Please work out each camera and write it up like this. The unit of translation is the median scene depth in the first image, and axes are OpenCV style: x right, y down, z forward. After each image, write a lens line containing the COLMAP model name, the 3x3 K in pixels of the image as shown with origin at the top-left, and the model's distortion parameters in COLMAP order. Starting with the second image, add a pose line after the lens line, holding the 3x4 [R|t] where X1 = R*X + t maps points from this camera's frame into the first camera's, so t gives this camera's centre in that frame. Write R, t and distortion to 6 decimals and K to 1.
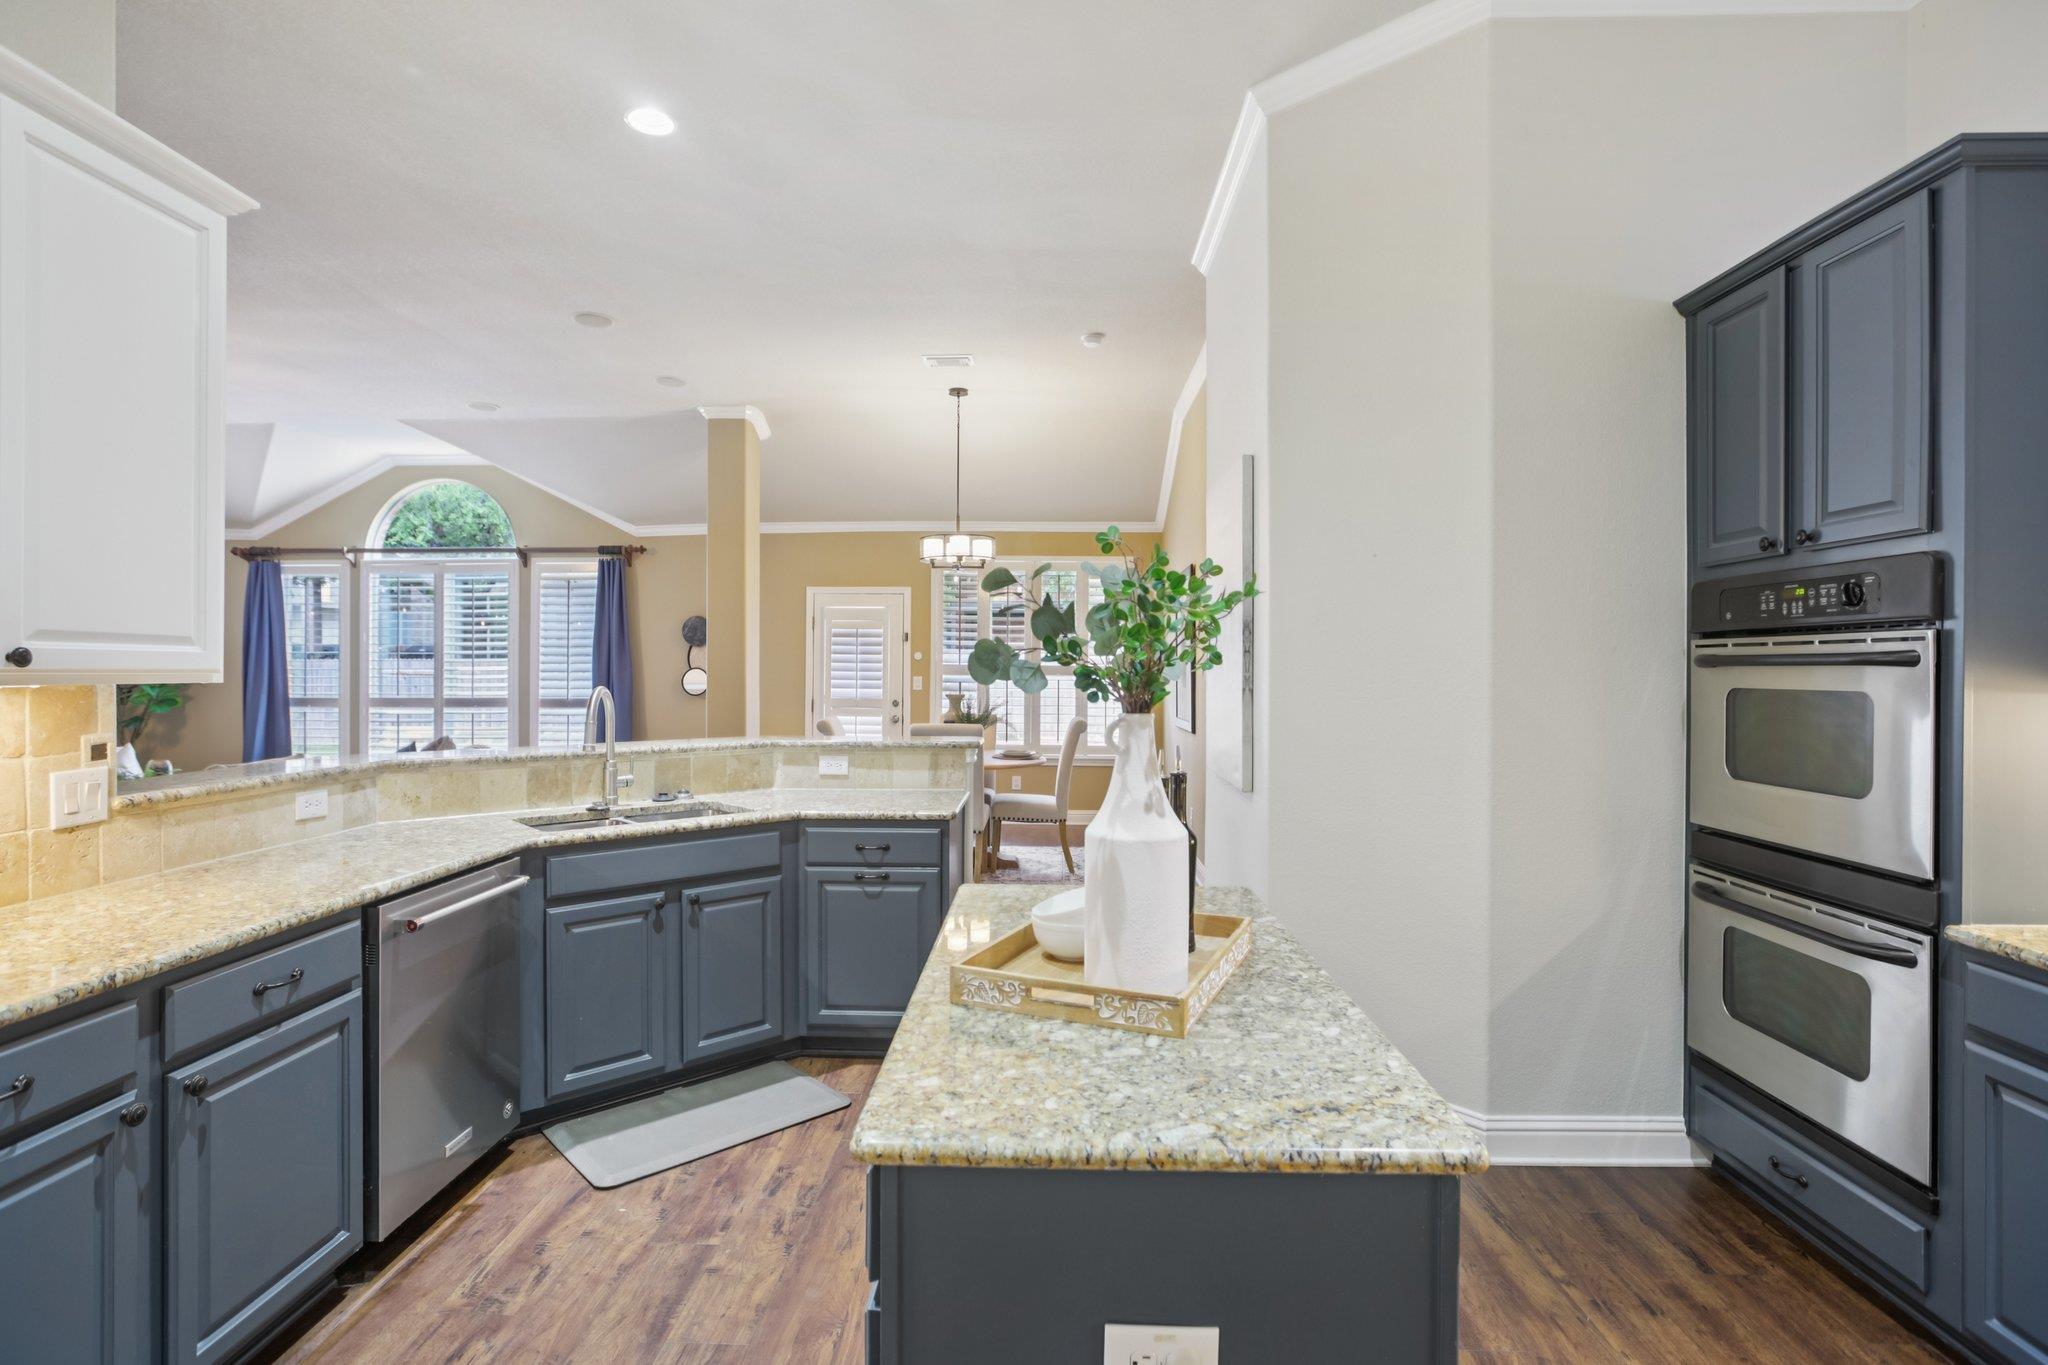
lens RADIAL K [[997.6, 0, 1029.4], [0, 997.6, 668.8], [0, 0, 1]] dist [-0.043855, 0.030224]
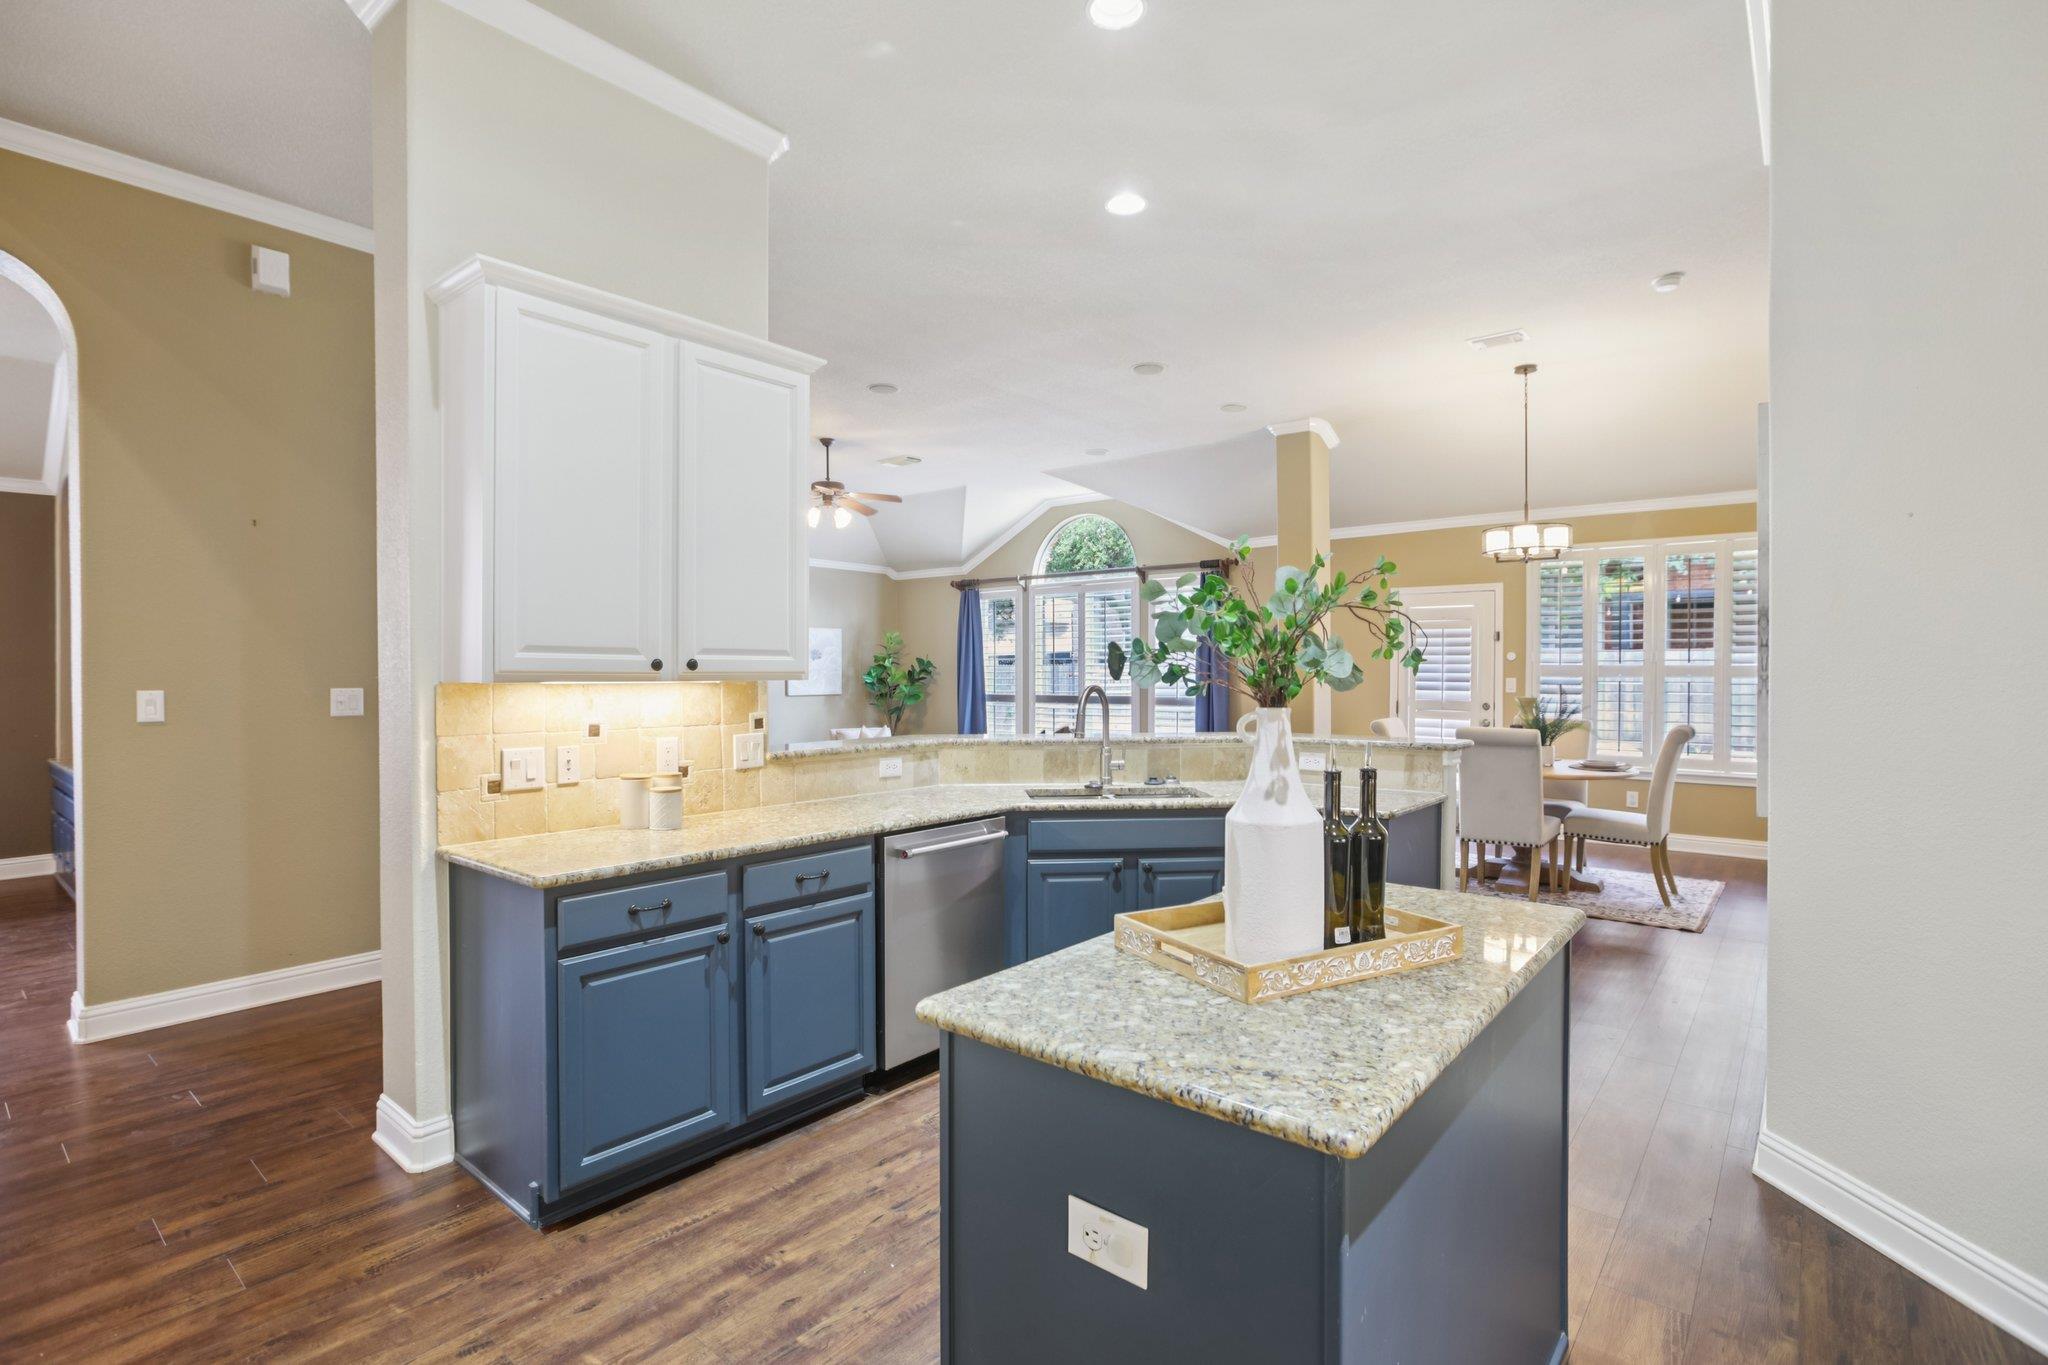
lens RADIAL K [[980.2, 0, 1024.0], [0, 980.2, 682.5], [0, 0, 1]] dist [-0.024086, 0.001873]
pose [[0.793625, 0.003737, -0.608396, 0.219878], [0.003450, 0.999937, 0.010643, 0.001405], [0.608398, -0.010546, 0.793562, -0.001663]]
